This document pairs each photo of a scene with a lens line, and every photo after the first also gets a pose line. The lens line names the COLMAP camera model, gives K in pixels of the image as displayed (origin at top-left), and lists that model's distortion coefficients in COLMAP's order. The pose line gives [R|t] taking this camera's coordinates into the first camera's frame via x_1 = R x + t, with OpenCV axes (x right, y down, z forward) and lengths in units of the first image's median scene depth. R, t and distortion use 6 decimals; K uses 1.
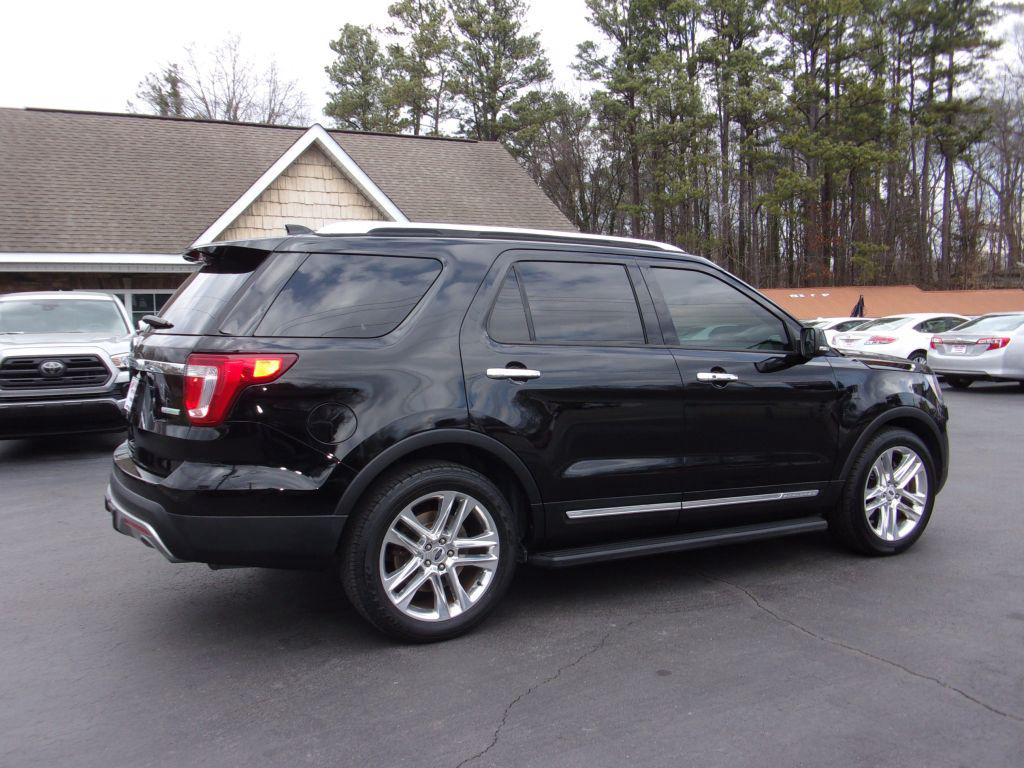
lens RADIAL K [[841.7, 0, 512.0], [0, 841.7, 384.0], [0, 0, 1]] dist [-0.001982, -0.010468]
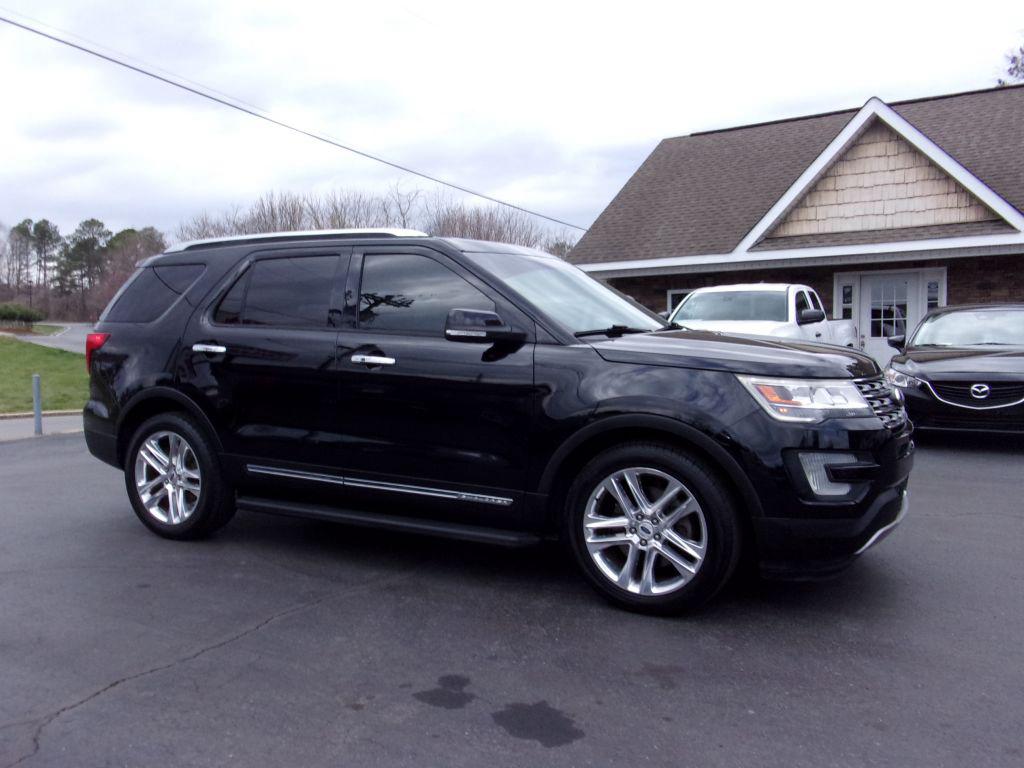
lens RADIAL K [[865.1, 0, 512.0], [0, 865.1, 384.0], [0, 0, 1]] dist [0.003952, -0.004907]
pose [[0.563537, 0.050130, -0.824568, 0.333539], [-0.050389, 0.998384, 0.026260, -0.004339], [0.824552, 0.026751, 0.565153, 0.154351]]
